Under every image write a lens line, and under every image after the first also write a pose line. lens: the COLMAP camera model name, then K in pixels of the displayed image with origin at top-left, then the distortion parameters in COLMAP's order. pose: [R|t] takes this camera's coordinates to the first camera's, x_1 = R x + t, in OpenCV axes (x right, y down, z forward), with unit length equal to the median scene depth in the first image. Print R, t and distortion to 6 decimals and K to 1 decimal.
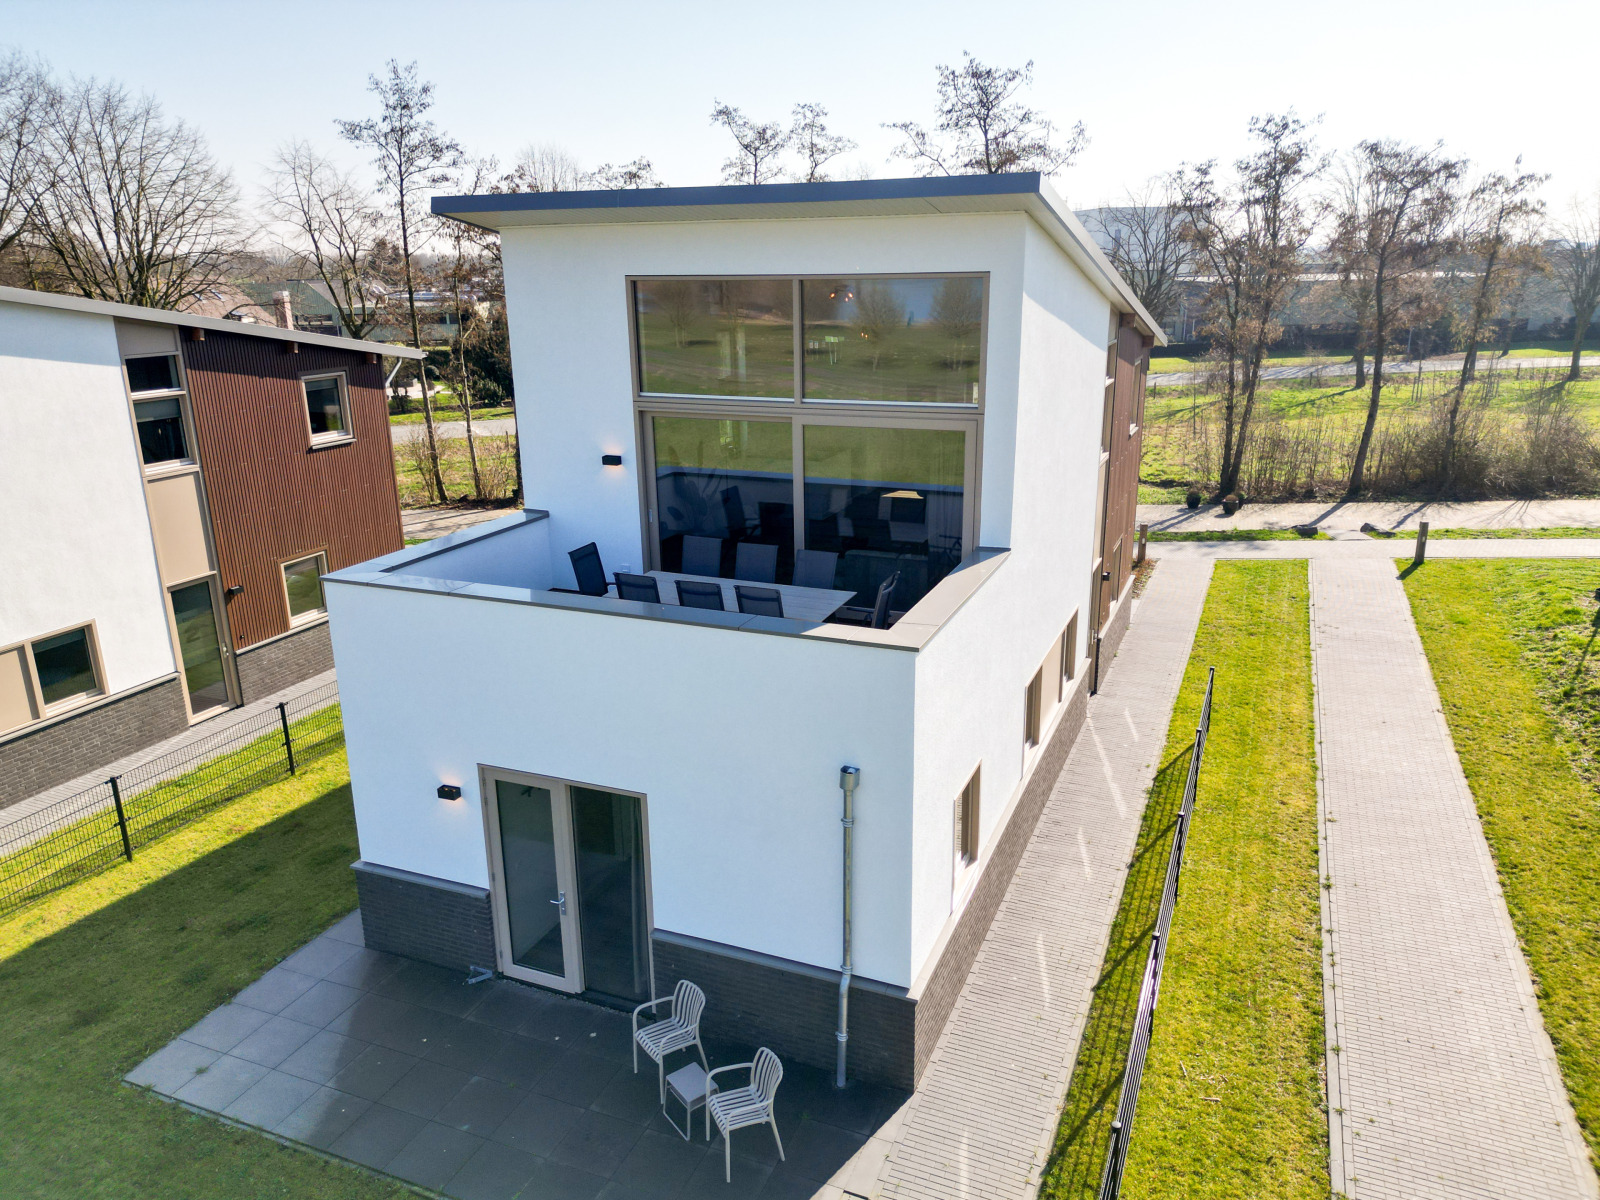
lens RADIAL K [[1132.0, 0, 796.1], [0, 1132.0, 608.4], [0, 0, 1]] dist [0.035533, -0.022796]
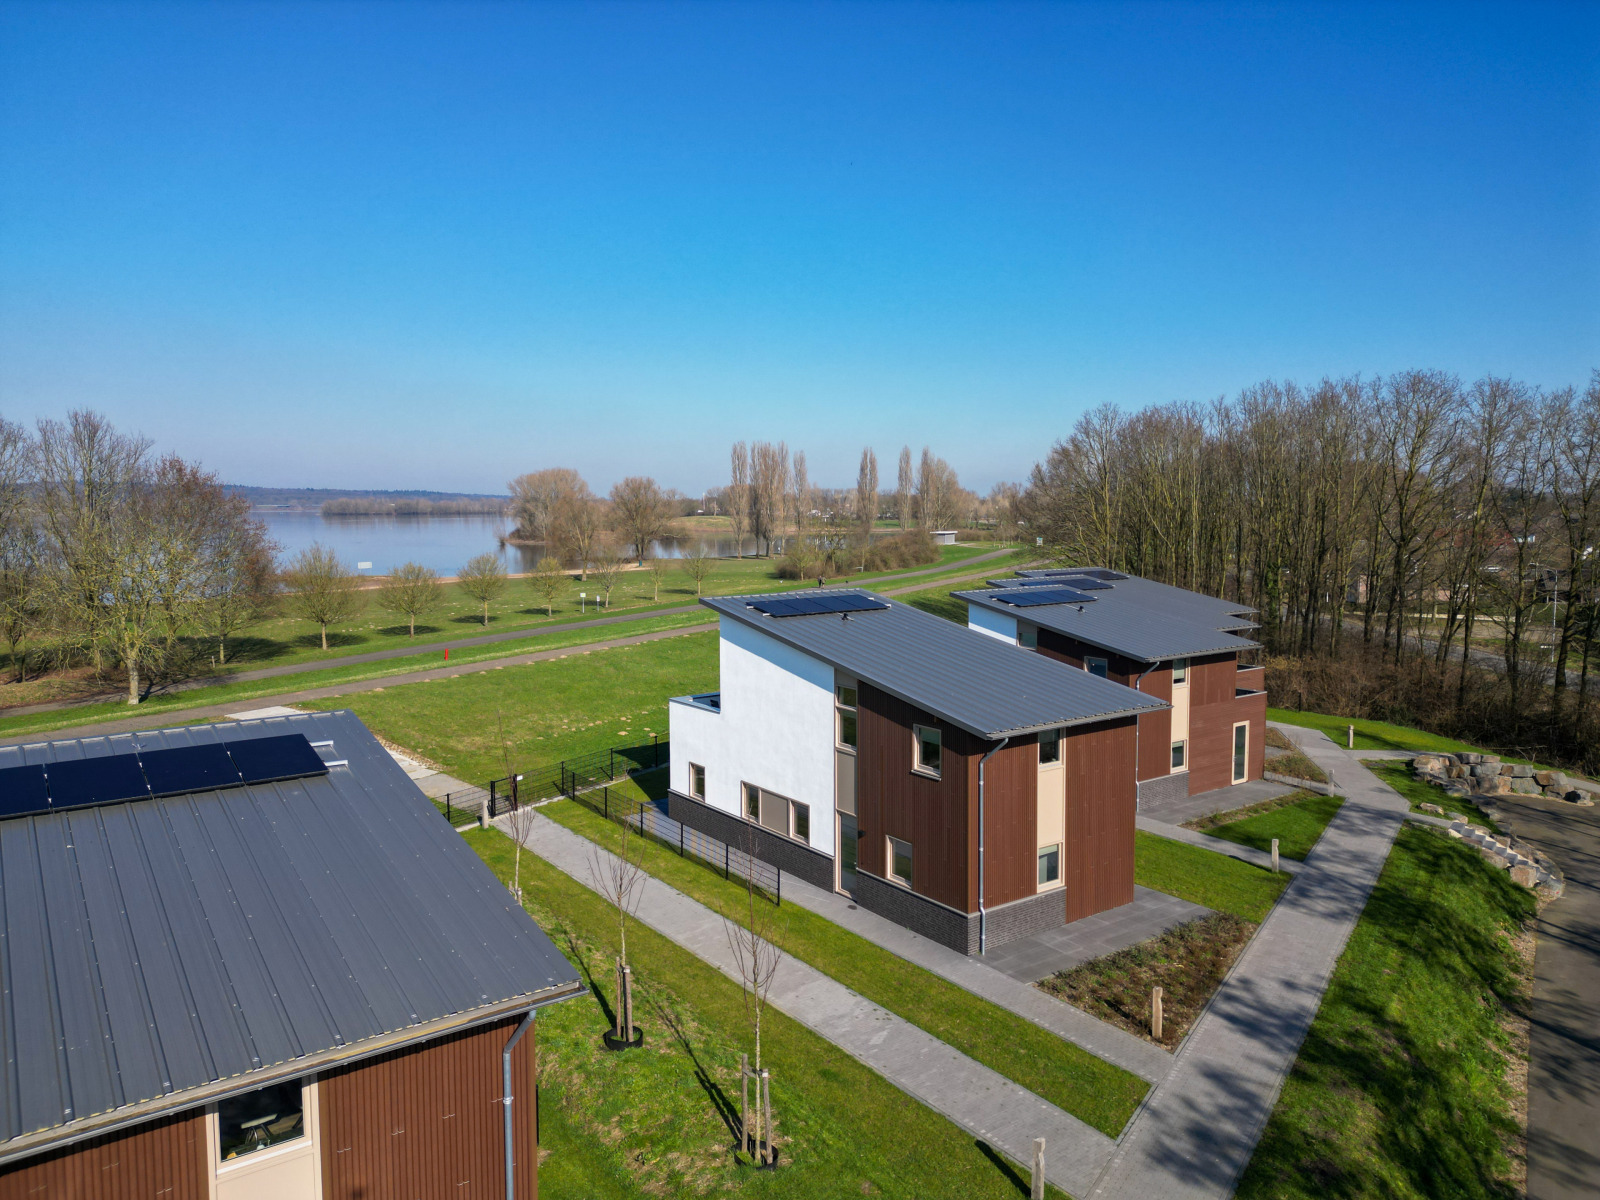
lens RADIAL K [[1132.0, 0, 798.5], [0, 1132.0, 596.8], [0, 0, 1]] dist [0.035533, -0.022796]
pose [[-0.511854, 0.096761, -0.853605, 1.757031], [-0.246699, 0.935228, 0.253944, -0.768488], [0.822888, 0.340566, -0.454830, 1.633991]]
